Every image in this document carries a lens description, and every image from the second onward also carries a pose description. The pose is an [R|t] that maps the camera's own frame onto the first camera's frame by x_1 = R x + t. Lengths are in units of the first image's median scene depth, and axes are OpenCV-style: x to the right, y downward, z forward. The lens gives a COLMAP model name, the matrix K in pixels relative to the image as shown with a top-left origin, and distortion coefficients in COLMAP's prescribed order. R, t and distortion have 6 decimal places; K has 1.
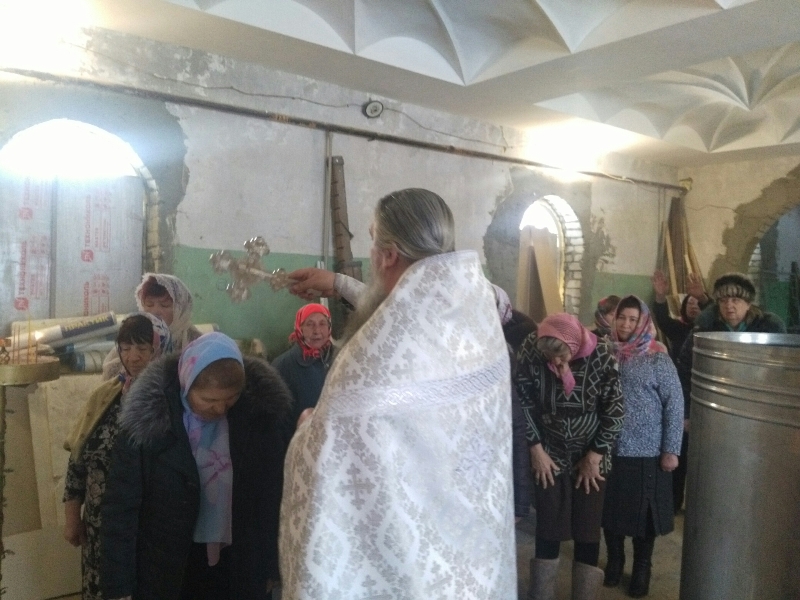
lens RADIAL K [[650.0, 0, 400.0], [0, 650.0, 300.0], [0, 0, 1]] dist [0.089007, -0.154682]
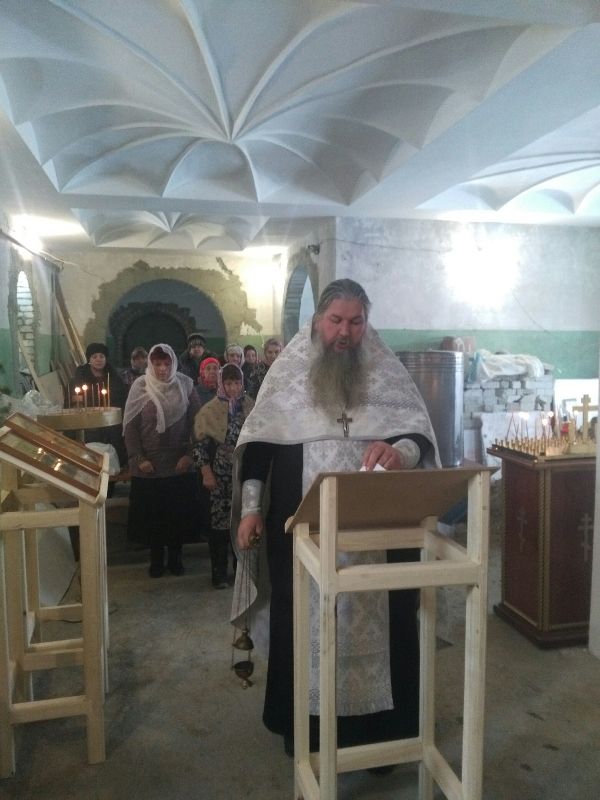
lens RADIAL K [[650.0, 0, 300.0], [0, 650.0, 400.0], [0, 0, 1]] dist [0.089007, -0.154682]
pose [[0.430059, -0.113066, 0.895693, -1.518457], [0.048458, 0.993587, 0.102157, -0.047808], [-0.901499, -0.000530, 0.432780, 0.011181]]
